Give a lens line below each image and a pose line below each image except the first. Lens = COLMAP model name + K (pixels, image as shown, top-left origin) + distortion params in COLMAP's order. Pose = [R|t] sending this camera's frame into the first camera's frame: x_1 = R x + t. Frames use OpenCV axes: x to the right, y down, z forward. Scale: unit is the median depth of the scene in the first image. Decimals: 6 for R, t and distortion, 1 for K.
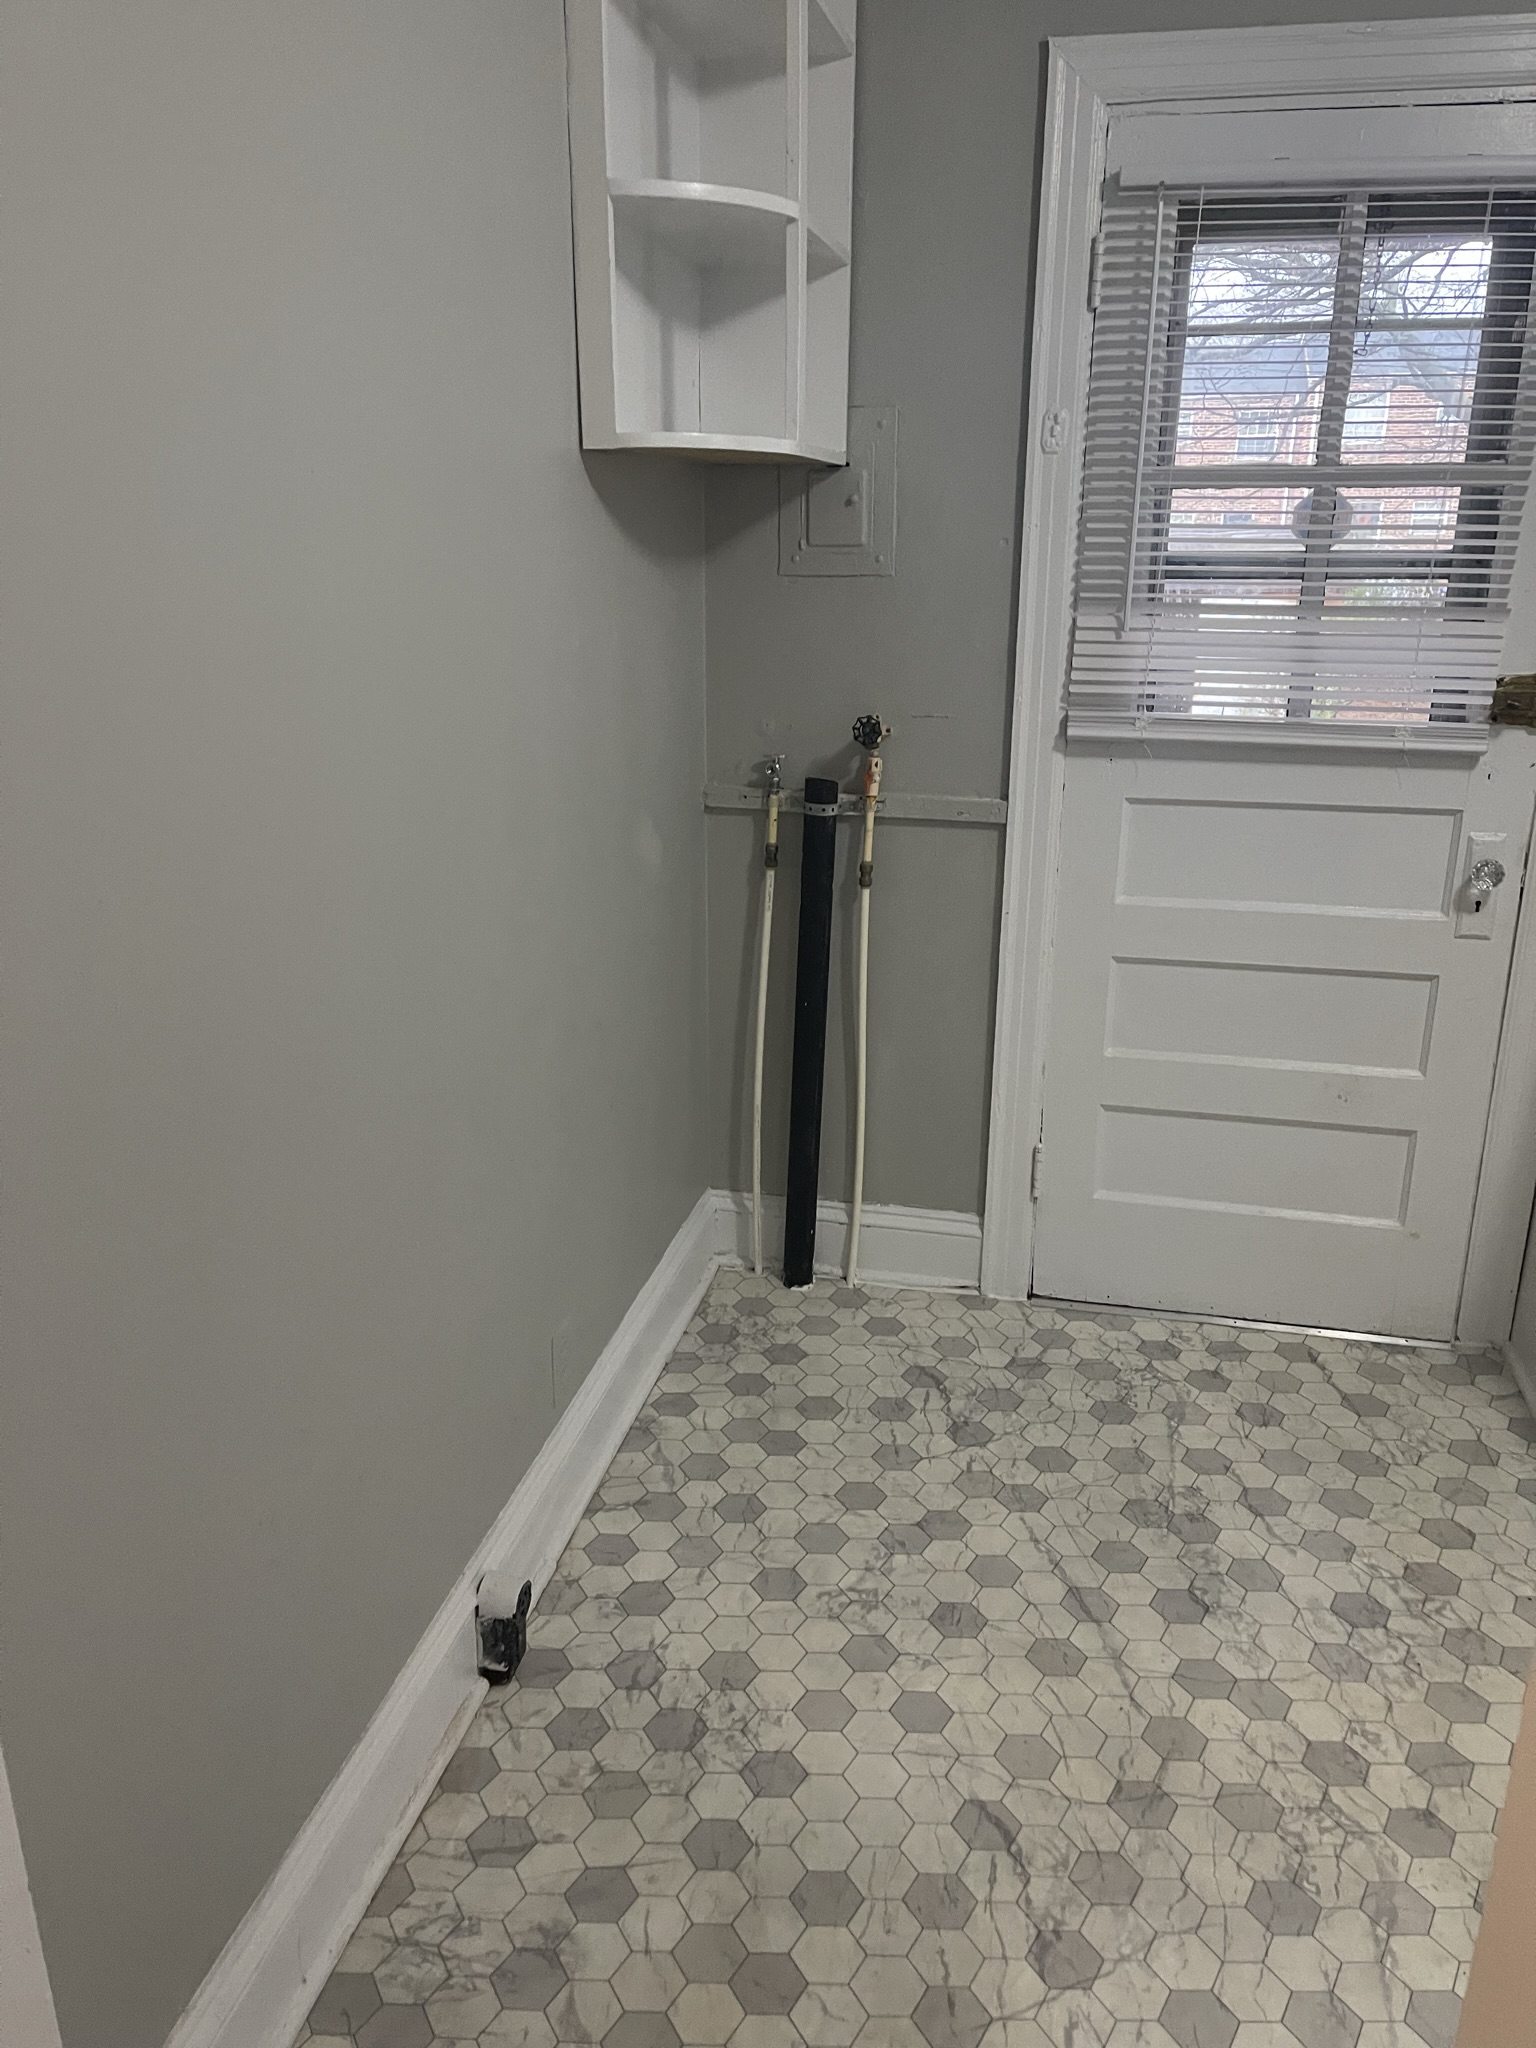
lens RADIAL K [[1550.7, 0, 770.3], [0, 1550.7, 1027.4], [0, 0, 1]] dist [-0.012073, -0.035414]
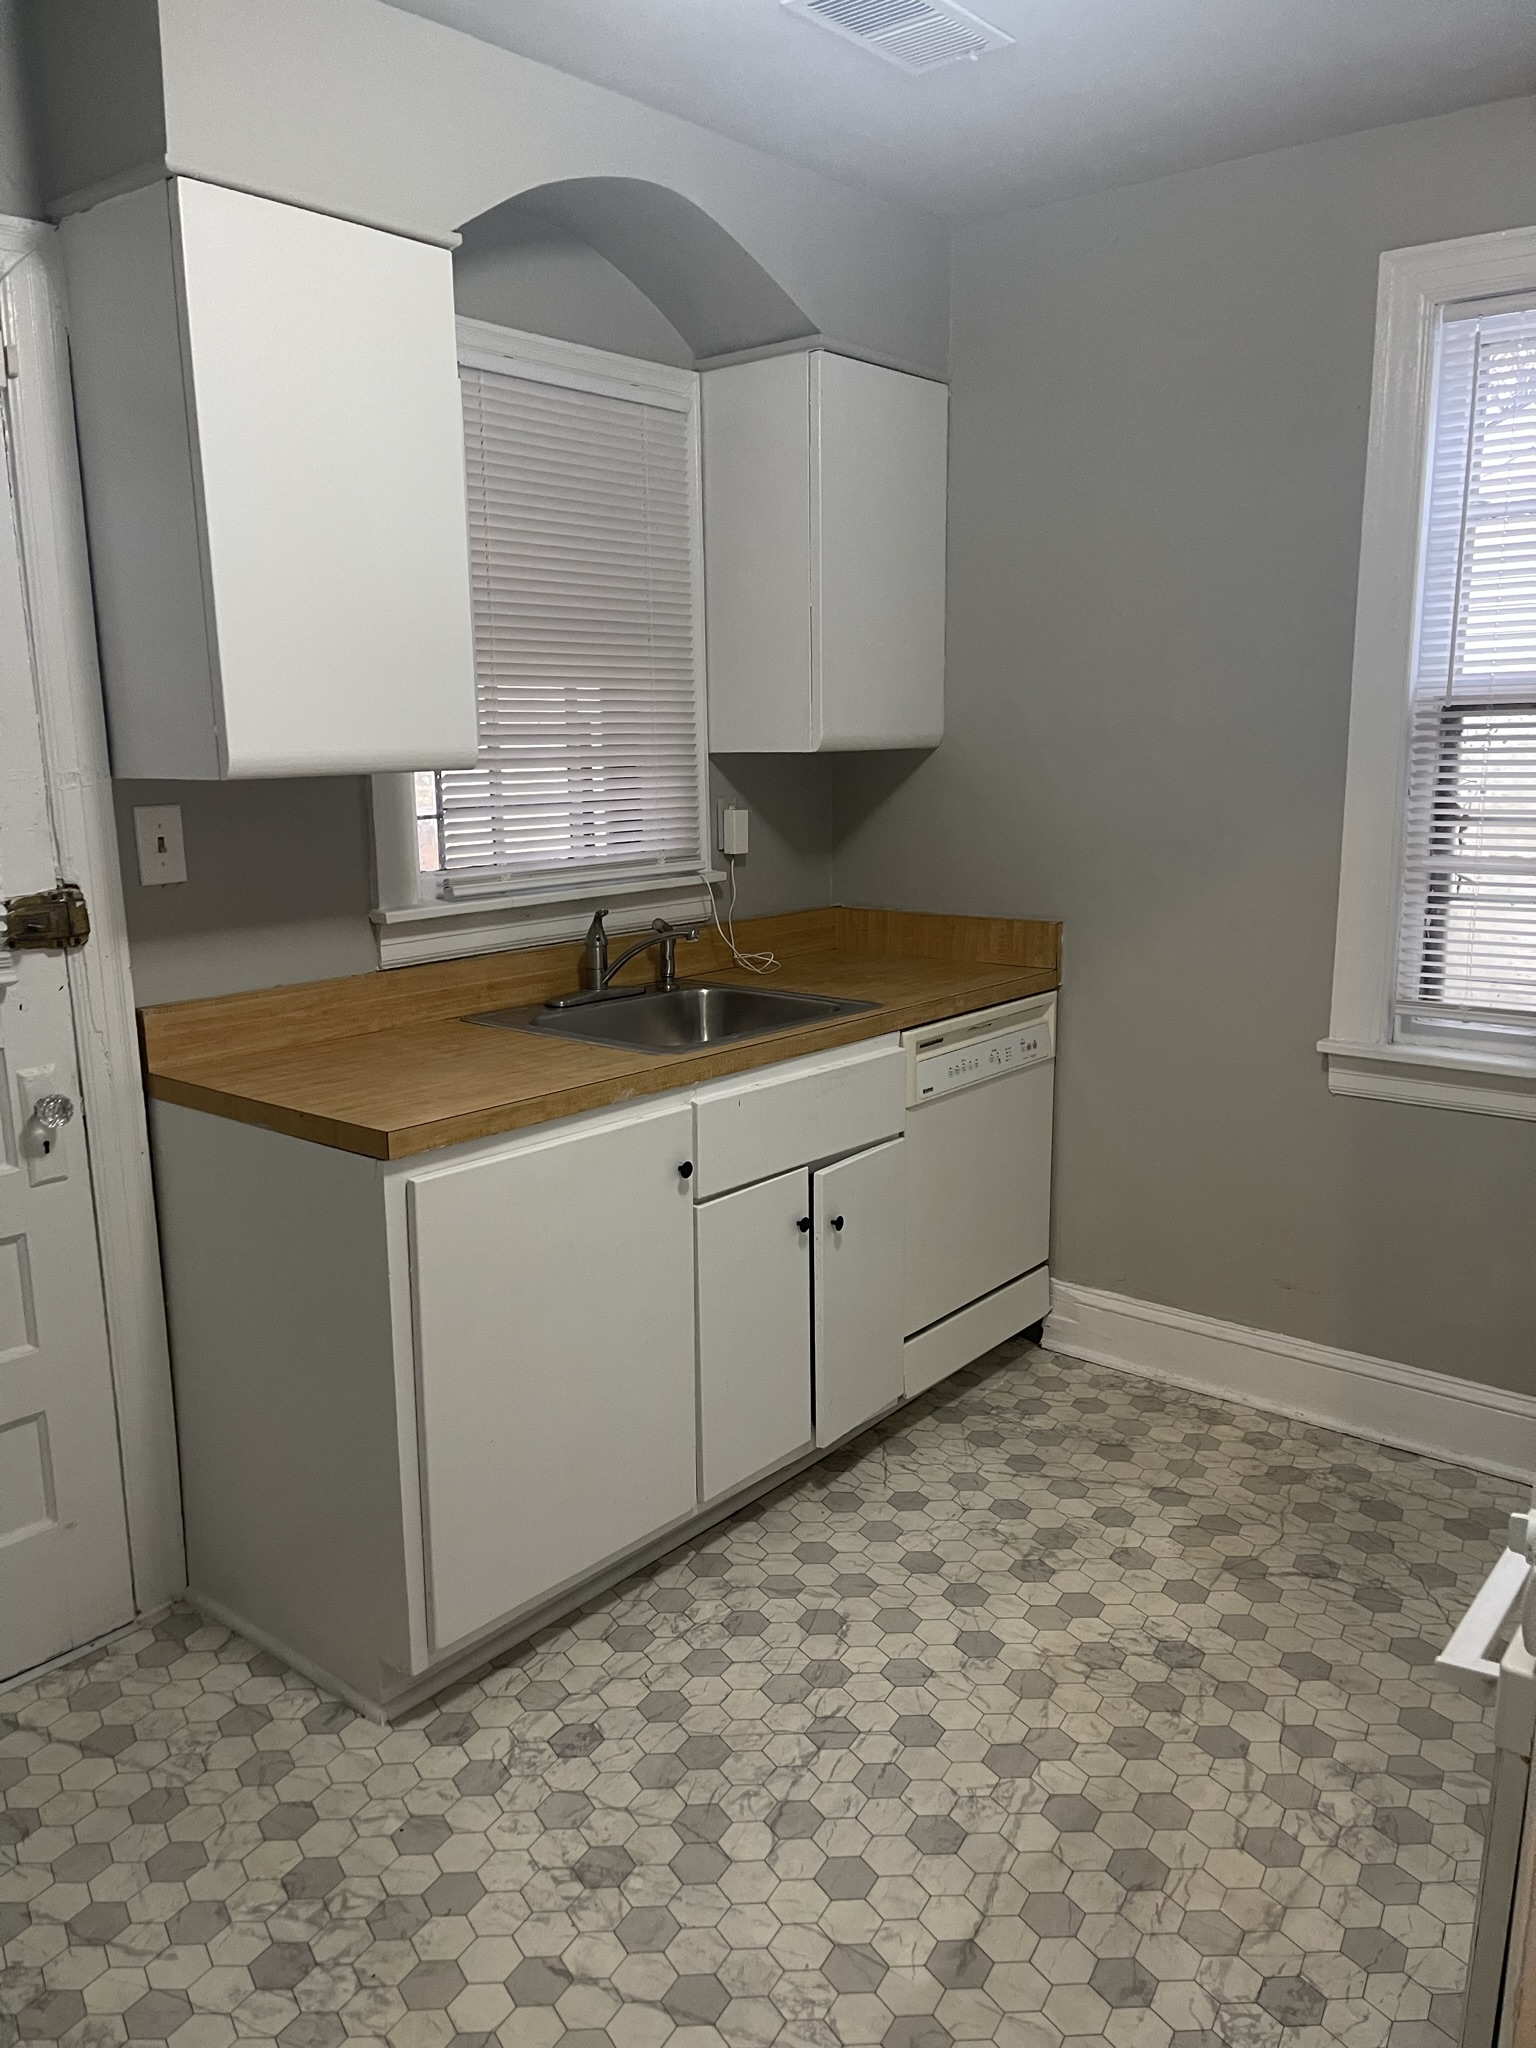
lens RADIAL K [[1550.7, 0, 792.6], [0, 1550.7, 951.9], [0, 0, 1]] dist [-0.012073, -0.035414]
pose [[0.457885, -0.152001, 0.875921, -0.126937], [0.298083, 0.954490, 0.009813, -0.073366], [-0.837549, 0.256603, 0.482355, 0.190111]]
